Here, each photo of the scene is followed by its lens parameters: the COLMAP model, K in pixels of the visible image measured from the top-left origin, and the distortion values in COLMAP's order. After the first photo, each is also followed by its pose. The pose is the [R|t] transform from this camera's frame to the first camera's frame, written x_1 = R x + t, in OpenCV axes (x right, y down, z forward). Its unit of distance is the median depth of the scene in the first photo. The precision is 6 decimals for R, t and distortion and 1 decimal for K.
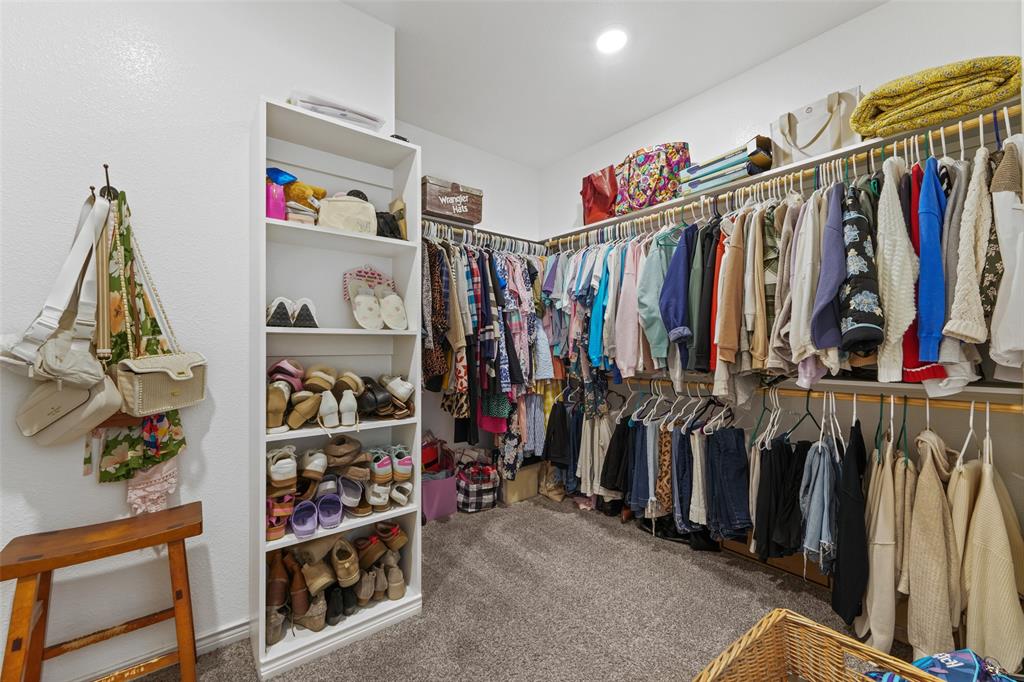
lens RADIAL K [[412.9, 0, 504.1], [0, 412.9, 341.5], [0, 0, 1]] dist [0.002746, 0.000067]
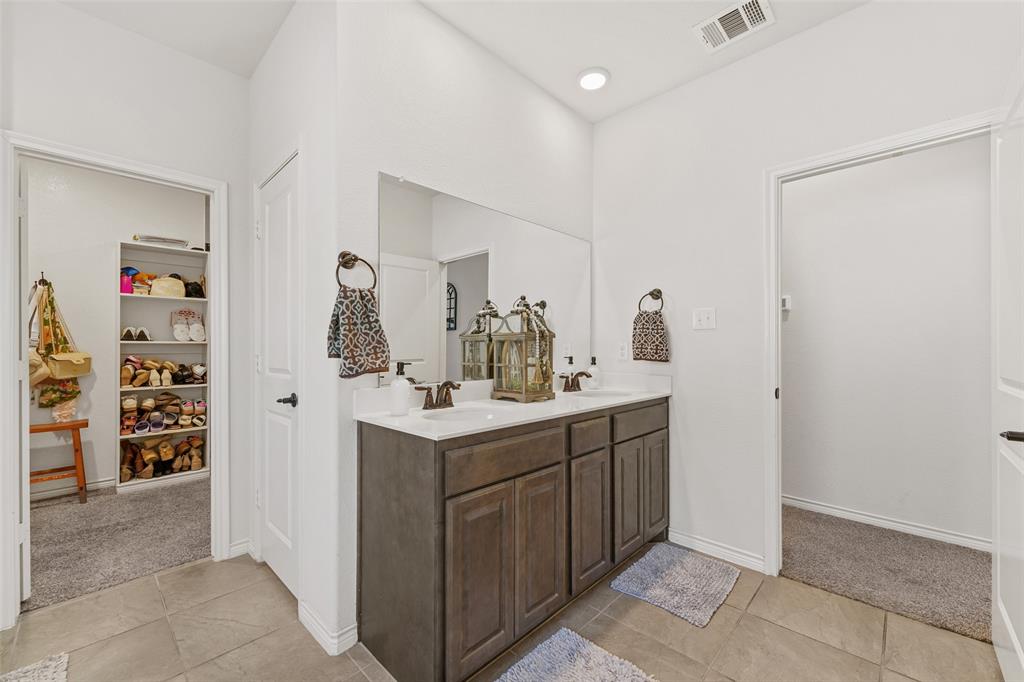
lens RADIAL K [[412.9, 0, 504.2], [0, 412.9, 343.9], [0, 0, 1]] dist [0.002746, 0.000067]
pose [[0.992113, 0.004906, 0.125253, 1.191435], [-0.005425, 0.999978, 0.003799, -0.037229], [-0.125232, -0.004448, 0.992118, -1.471788]]
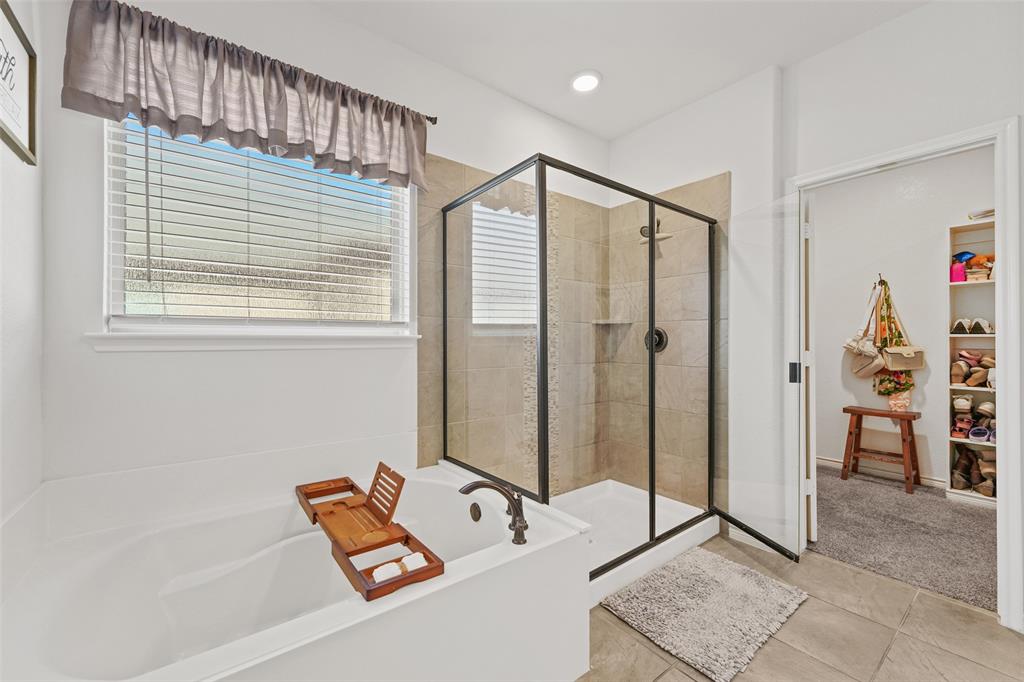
lens RADIAL K [[412.9, 0, 505.9], [0, 412.9, 340.0], [0, 0, 1]] dist [0.002746, 0.000067]
pose [[-0.007369, 0.006125, -0.999954, 1.493357], [0.007947, 0.999950, 0.006067, -0.035622], [0.999941, -0.007902, -0.007417, -1.201060]]
